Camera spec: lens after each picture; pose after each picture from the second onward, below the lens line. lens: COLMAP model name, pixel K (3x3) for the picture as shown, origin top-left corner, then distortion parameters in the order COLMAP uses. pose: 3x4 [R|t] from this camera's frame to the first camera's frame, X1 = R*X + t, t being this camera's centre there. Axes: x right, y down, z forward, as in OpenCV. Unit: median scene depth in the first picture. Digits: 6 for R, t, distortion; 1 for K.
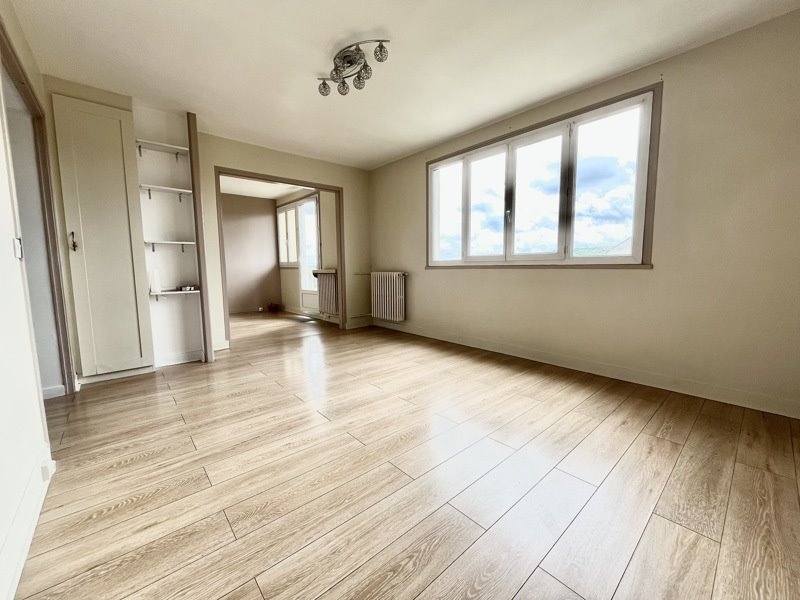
lens RADIAL K [[323.0, 0, 399.7], [0, 323.0, 297.9], [0, 0, 1]] dist [-0.000677, -0.000025]
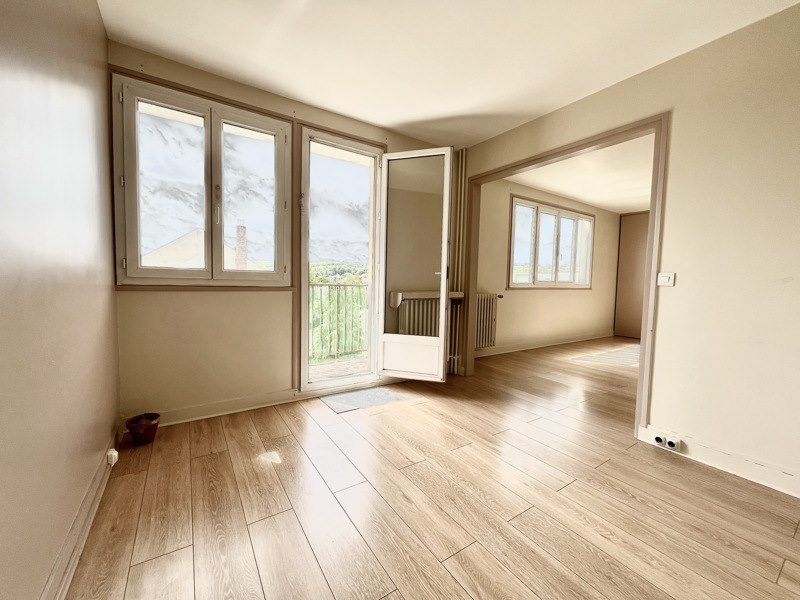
lens RADIAL K [[323.0, 0, 399.8], [0, 323.0, 302.3], [0, 0, 1]] dist [-0.000677, -0.000025]
pose [[0.133016, -0.046903, 0.990003, -1.051376], [0.080796, 0.996068, 0.036335, -0.118906], [-0.987815, 0.075155, 0.136283, 1.226182]]
